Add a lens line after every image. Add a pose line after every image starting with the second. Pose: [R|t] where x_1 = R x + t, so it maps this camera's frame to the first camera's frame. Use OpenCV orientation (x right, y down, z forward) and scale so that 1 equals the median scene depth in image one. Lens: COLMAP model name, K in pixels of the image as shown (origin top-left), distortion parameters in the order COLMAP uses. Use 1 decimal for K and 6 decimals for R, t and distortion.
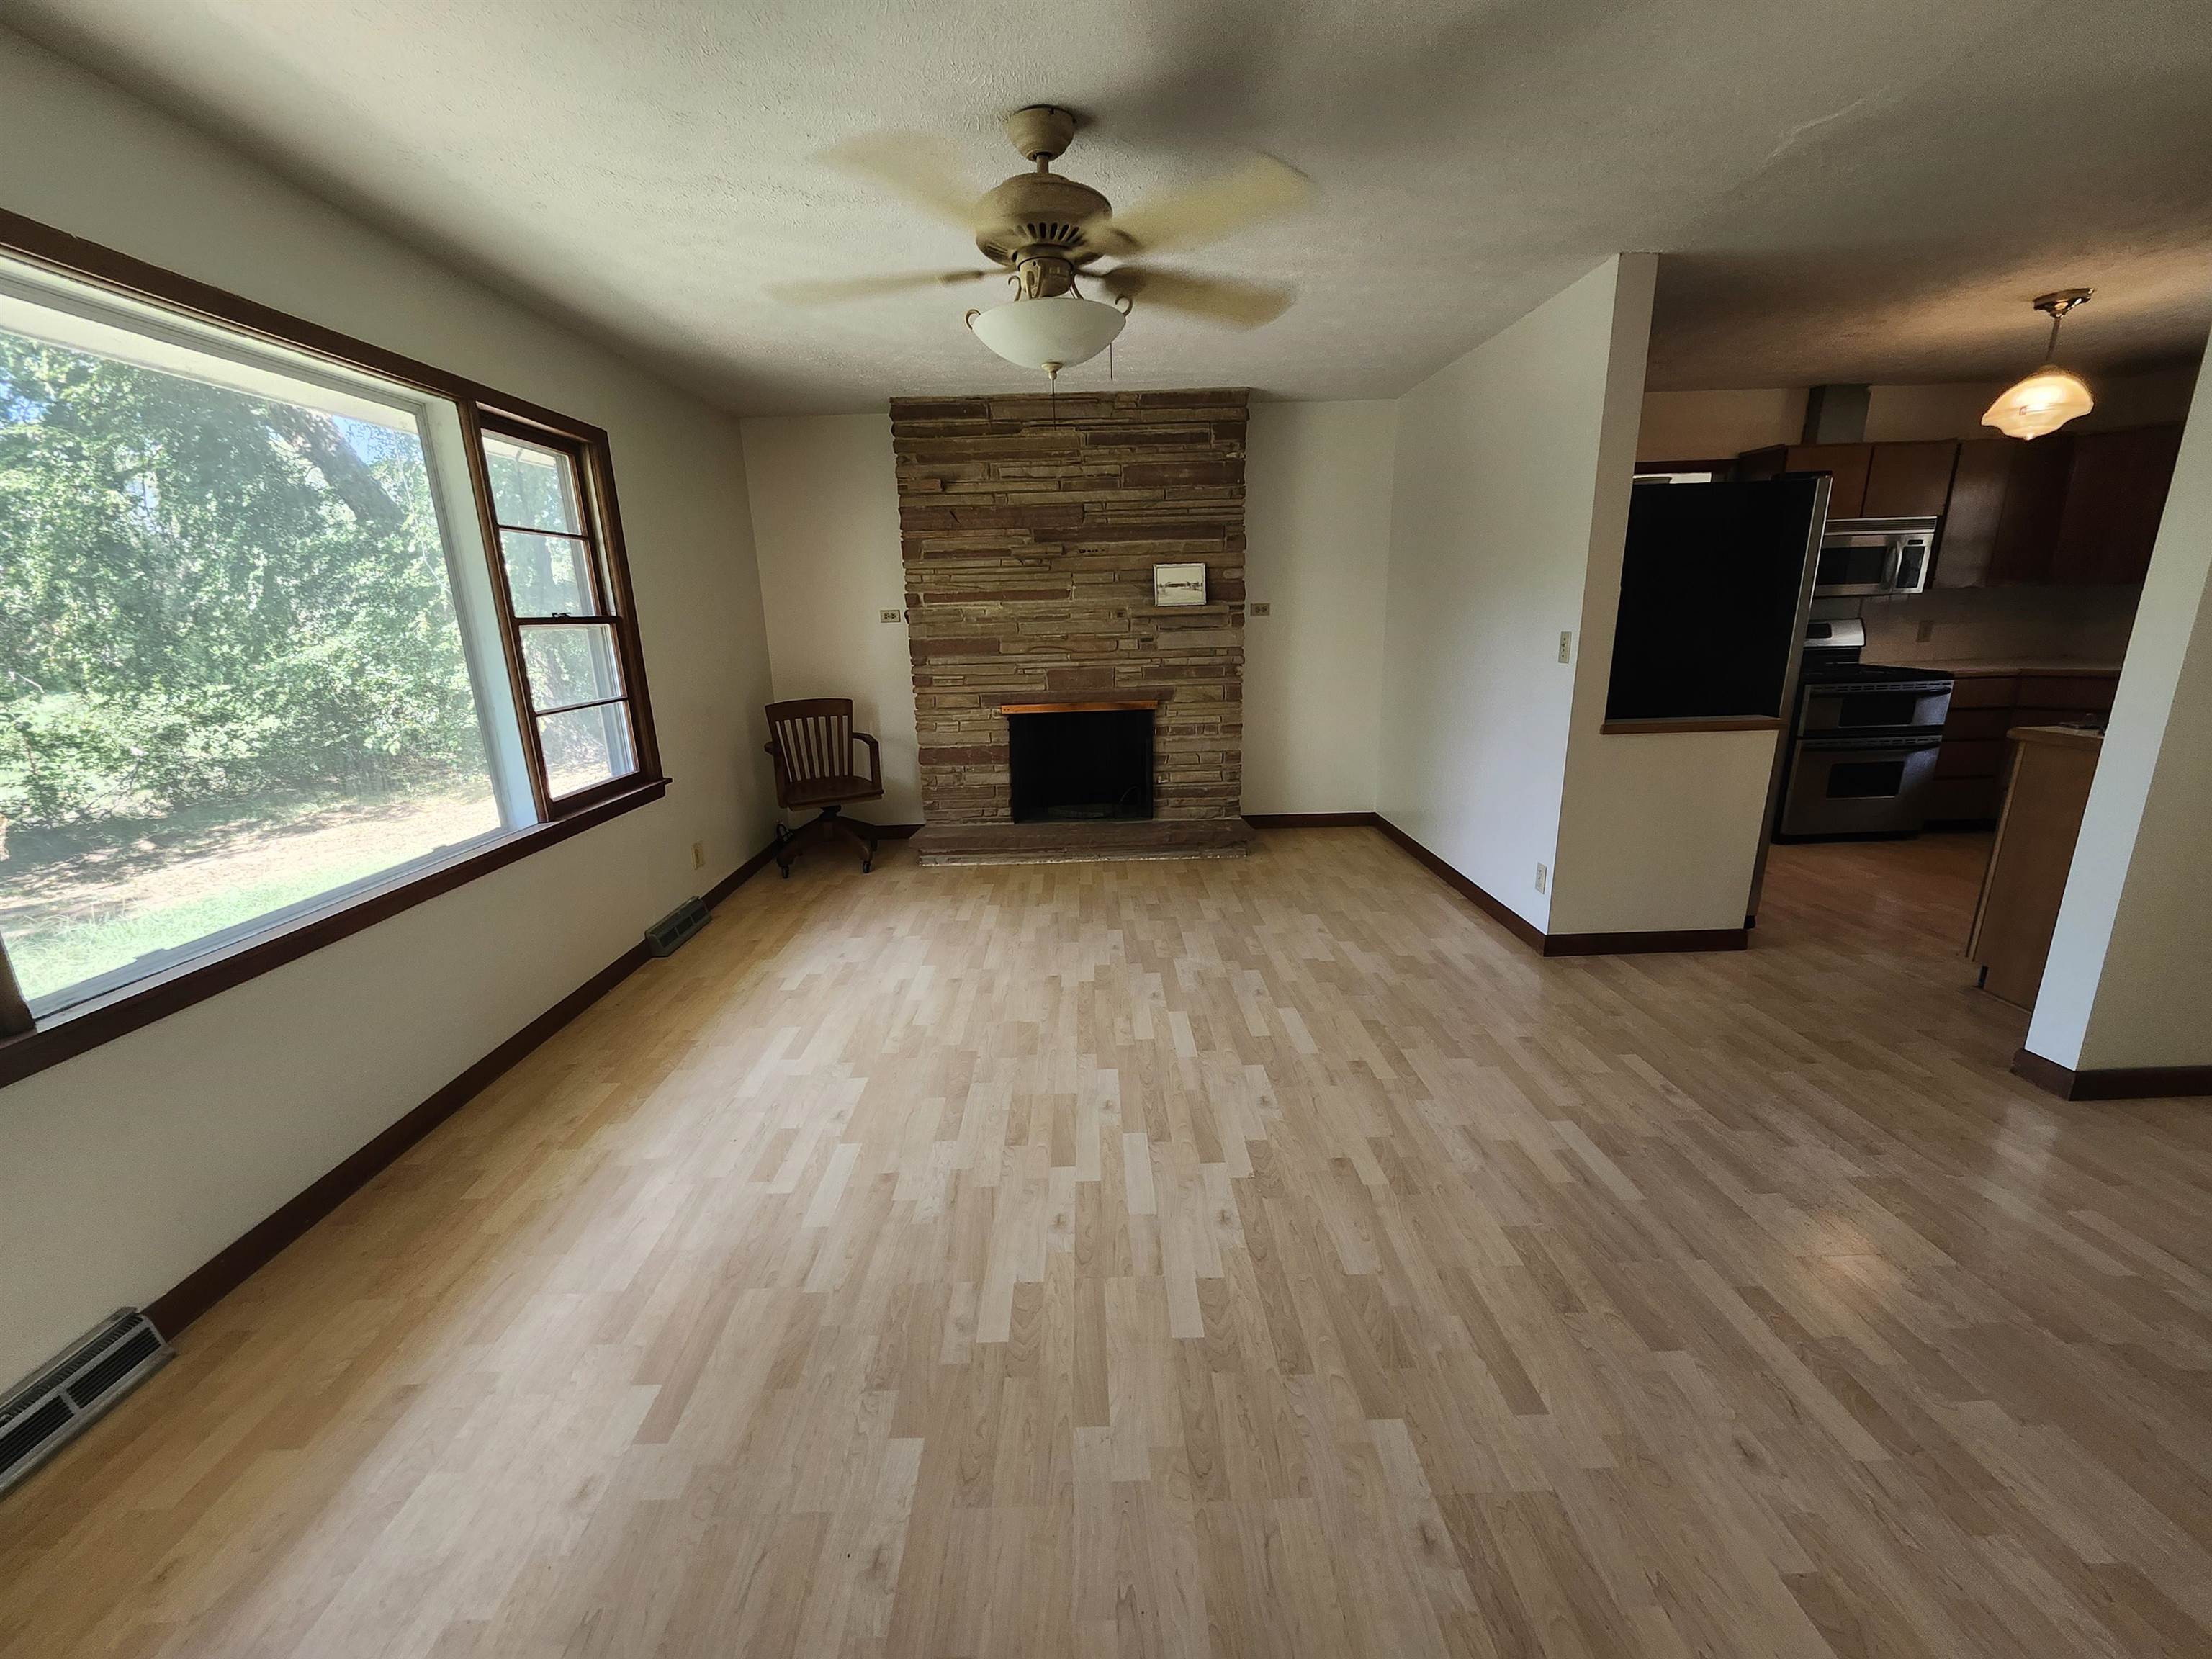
lens RADIAL K [[893.8, 0, 1104.0], [0, 893.8, 828.0], [0, 0, 1]] dist [0.003571, 0.001390]
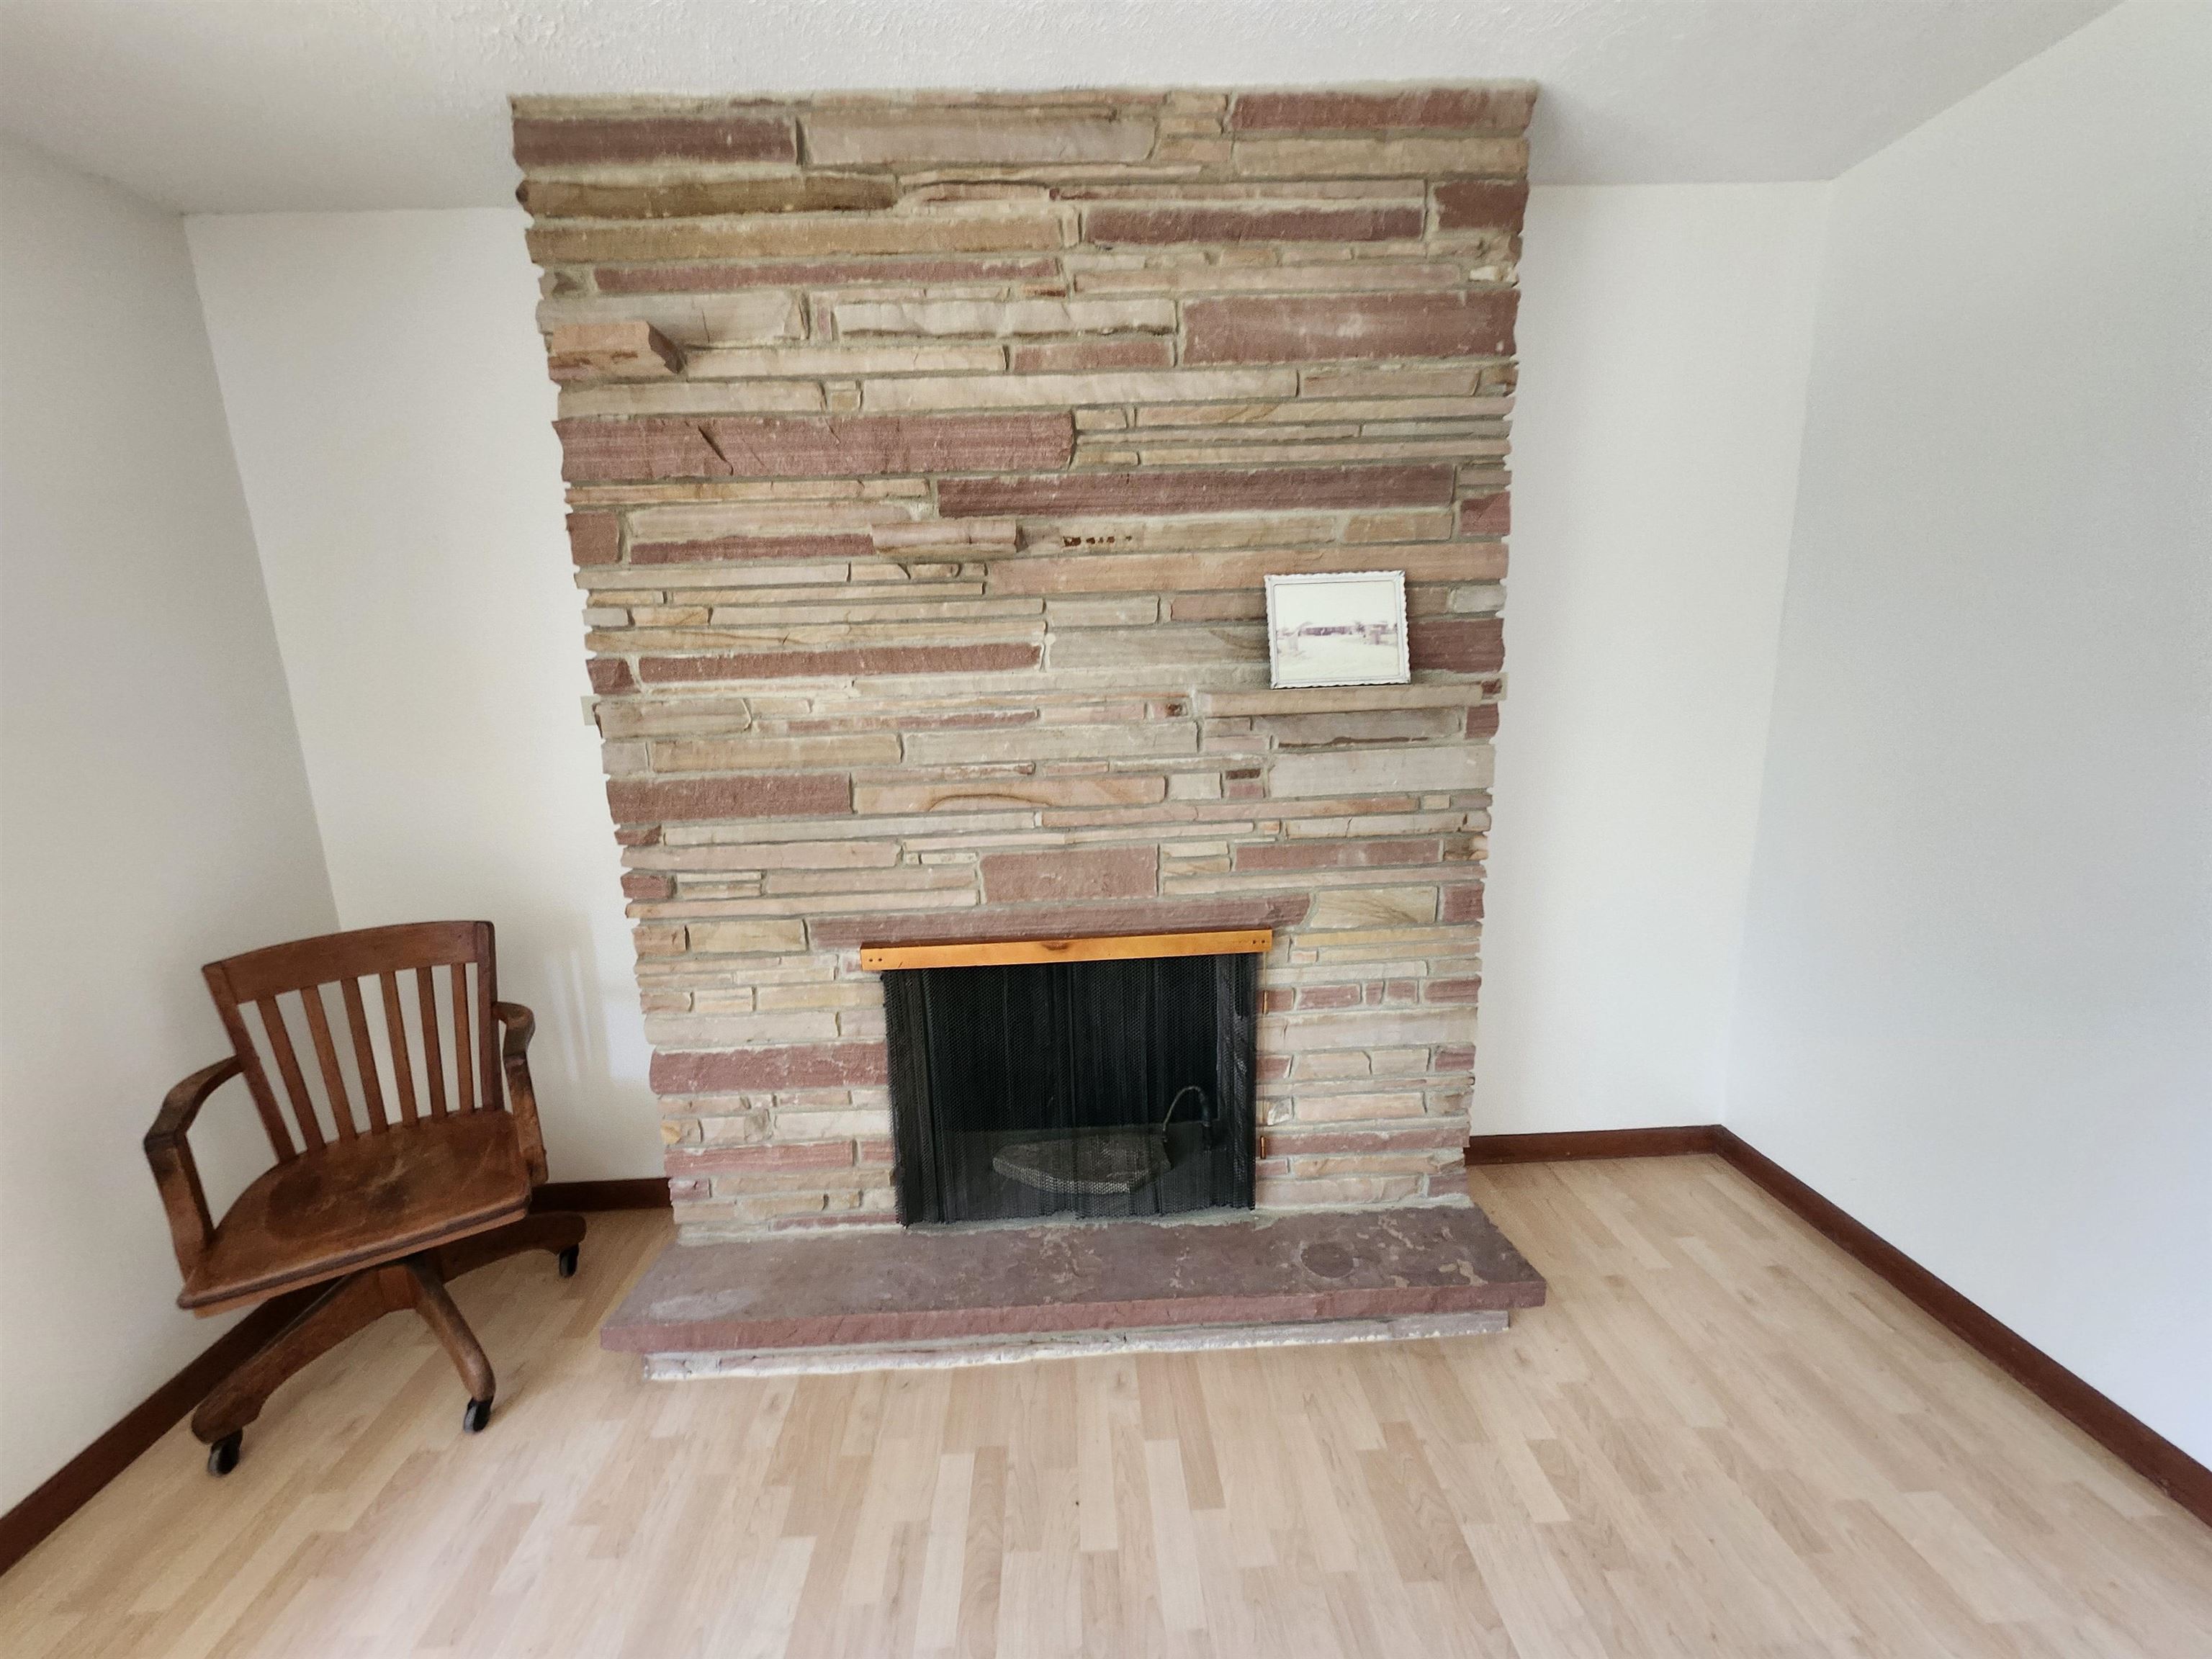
lens RADIAL K [[893.8, 0, 1104.0], [0, 893.8, 836.7], [0, 0, 1]] dist [0.003571, 0.001390]
pose [[0.999571, -0.012332, 0.026565, -0.022109], [0.013172, 0.999412, -0.031663, -0.175065], [-0.026159, 0.031999, 0.999146, 0.631247]]
